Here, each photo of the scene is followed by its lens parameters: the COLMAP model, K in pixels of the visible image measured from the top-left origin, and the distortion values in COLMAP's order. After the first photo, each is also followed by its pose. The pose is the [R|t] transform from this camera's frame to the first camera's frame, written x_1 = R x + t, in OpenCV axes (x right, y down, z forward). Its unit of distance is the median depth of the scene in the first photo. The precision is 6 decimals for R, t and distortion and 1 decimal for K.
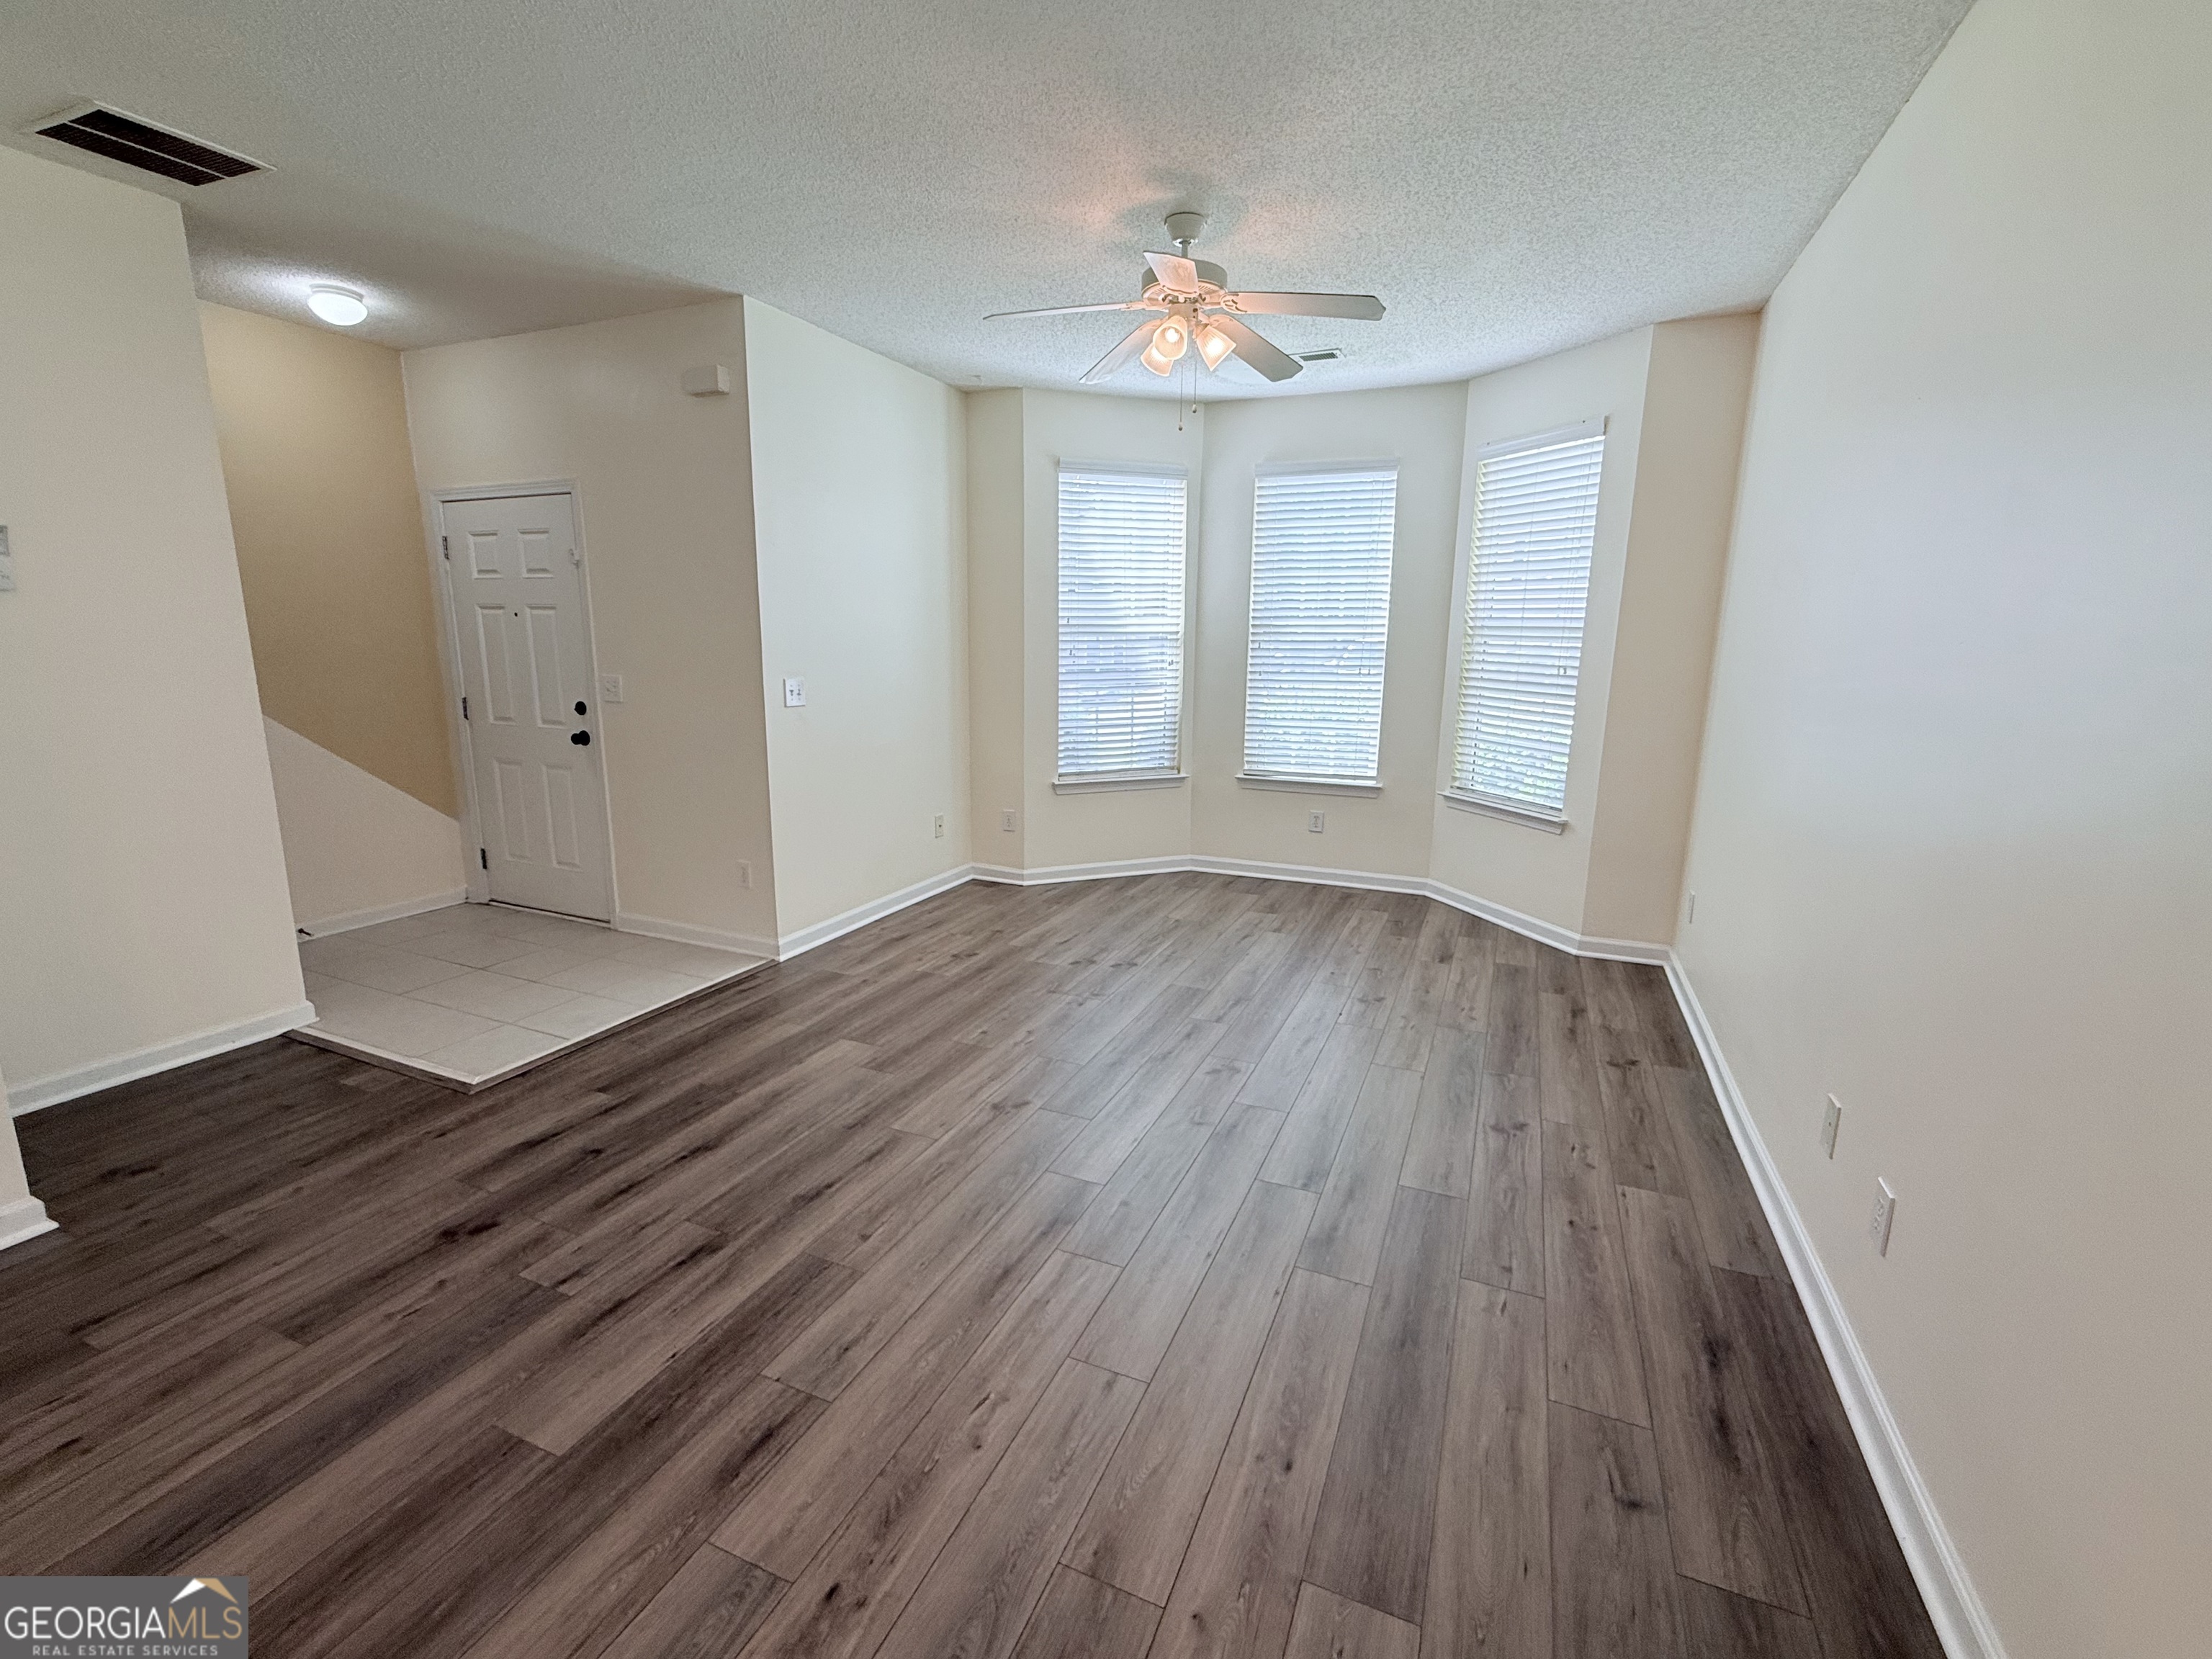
lens RADIAL K [[960.6, 0, 1101.1], [0, 960.6, 830.9], [0, 0, 1]] dist [-0.000997, 0.000808]
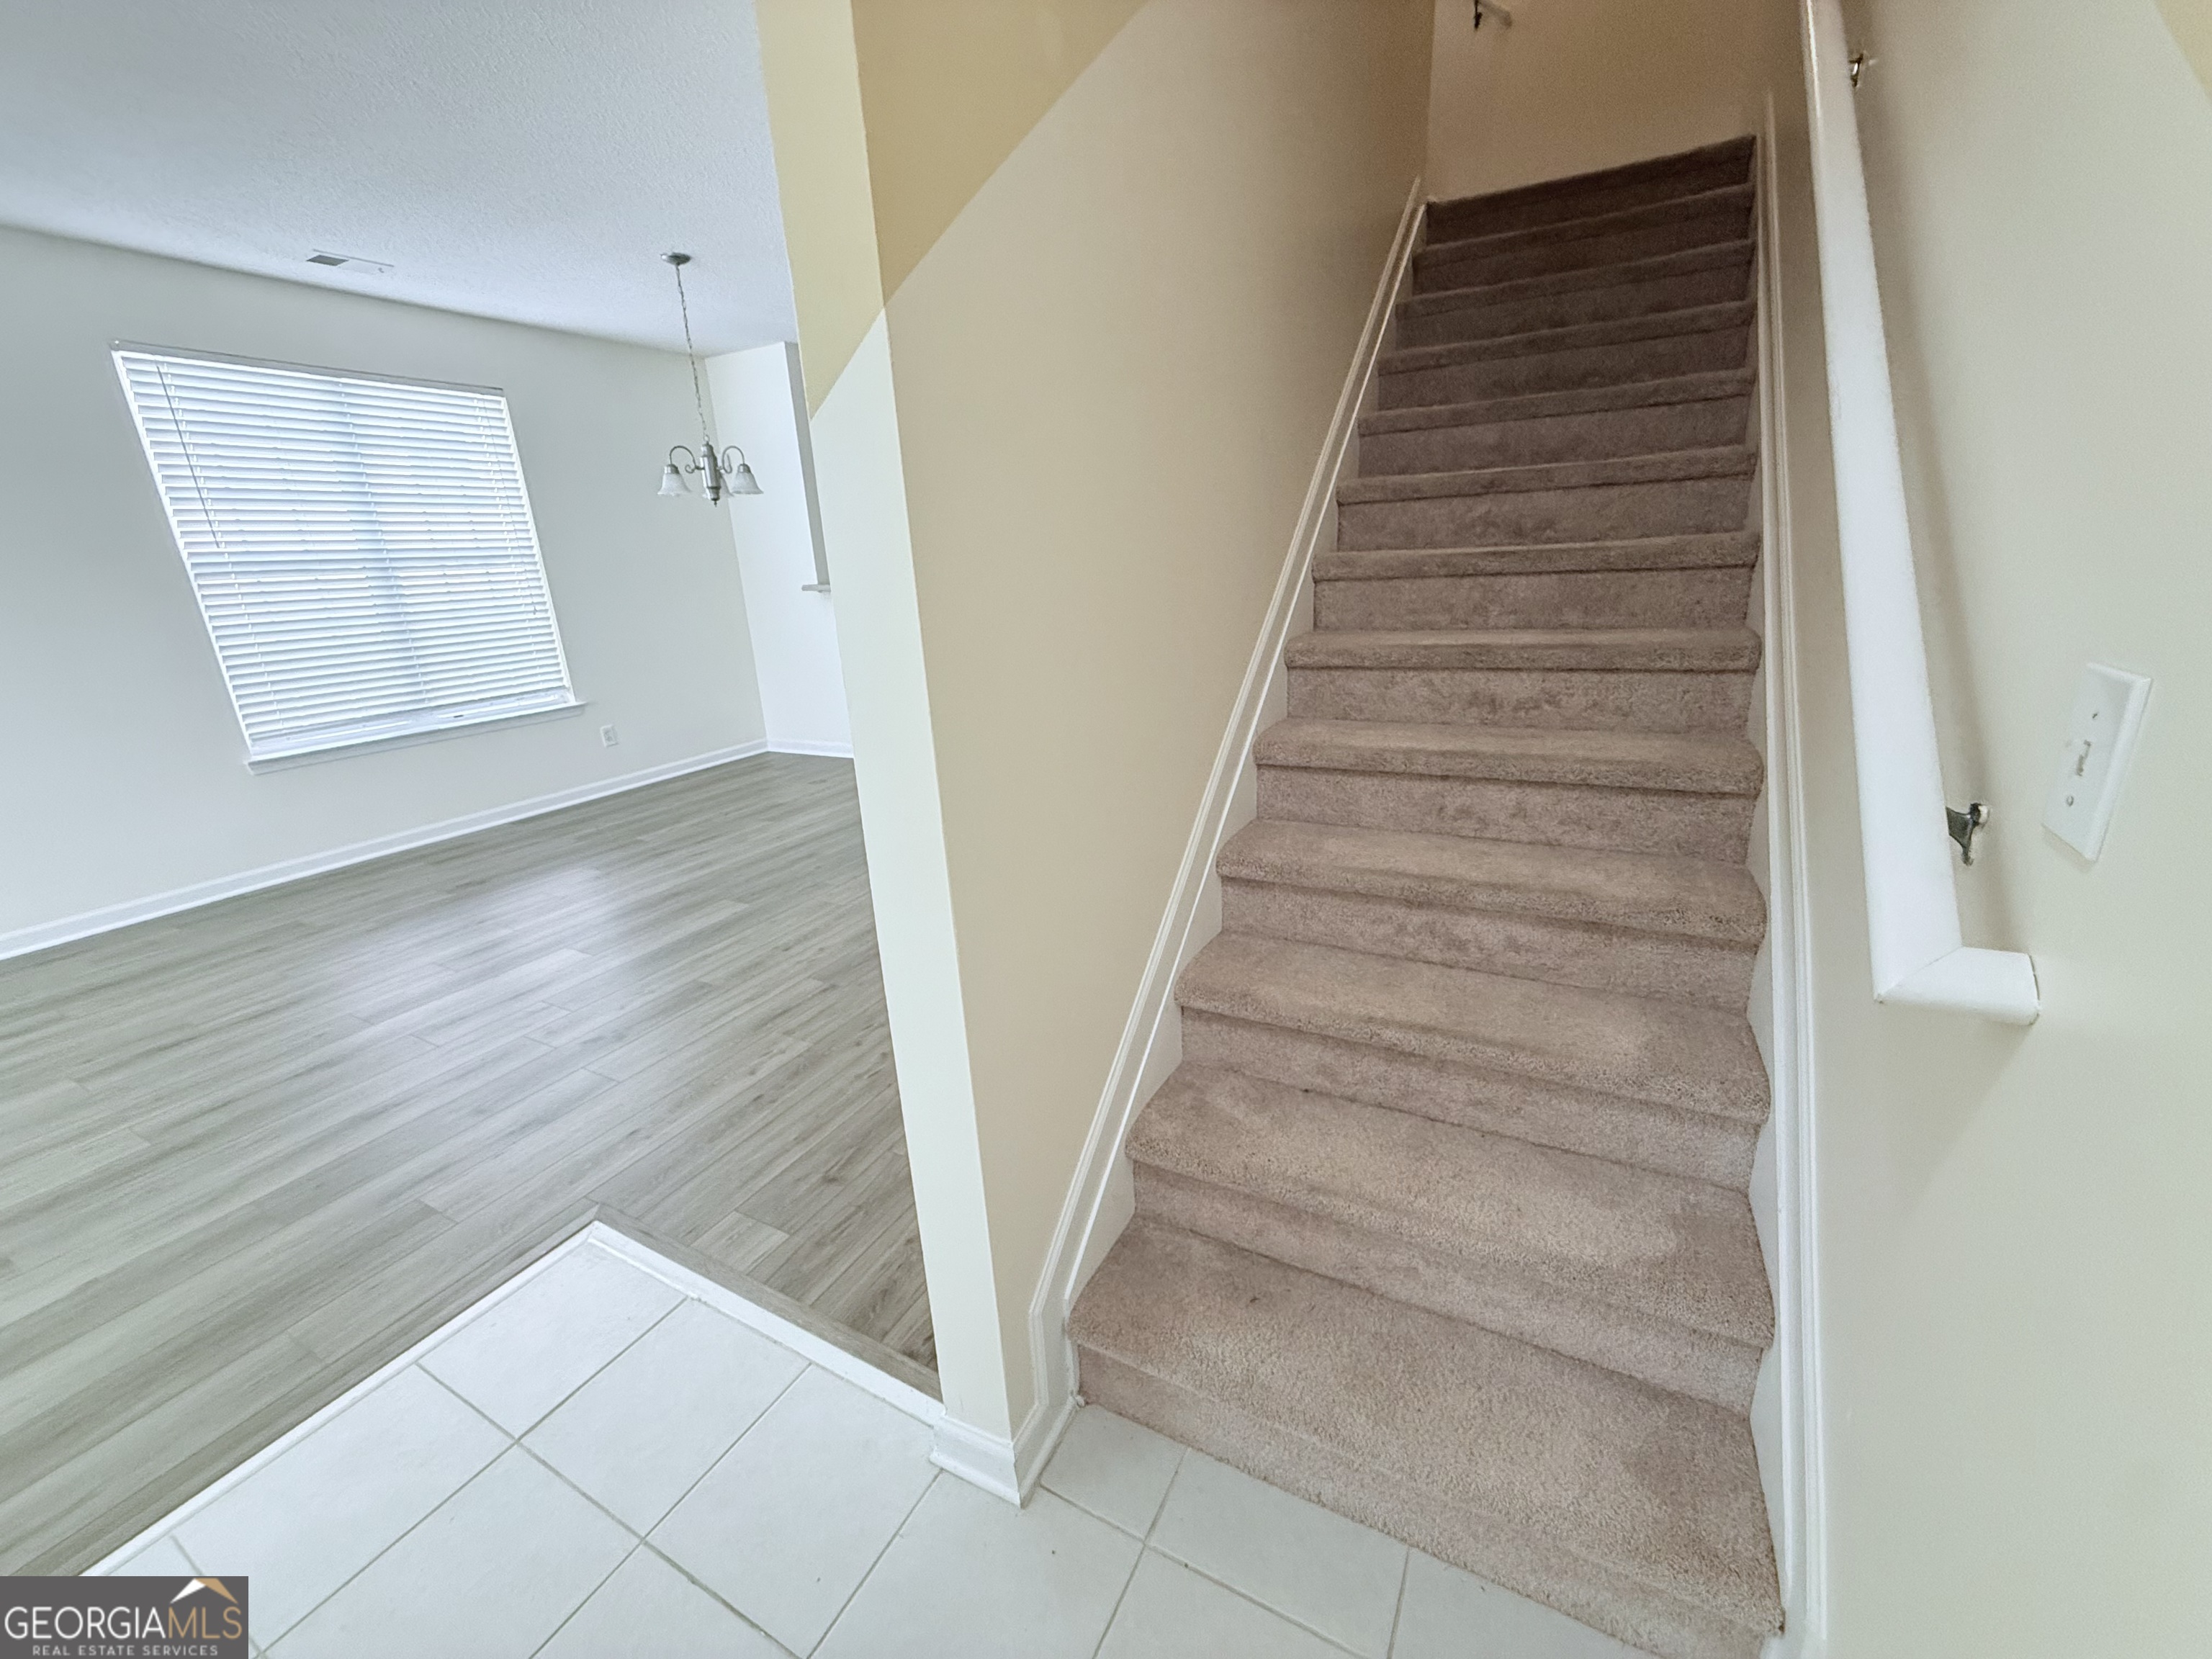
lens RADIAL K [[880.0, 0, 1106.0], [0, 880.0, 829.5], [0, 0, 1]] dist [-0.002904, 0.000417]
pose [[-0.996634, 0.011697, 0.081142, -0.835630], [0.049813, 0.872509, 0.486052, -0.209331], [-0.065112, 0.488458, -0.870155, 1.081495]]
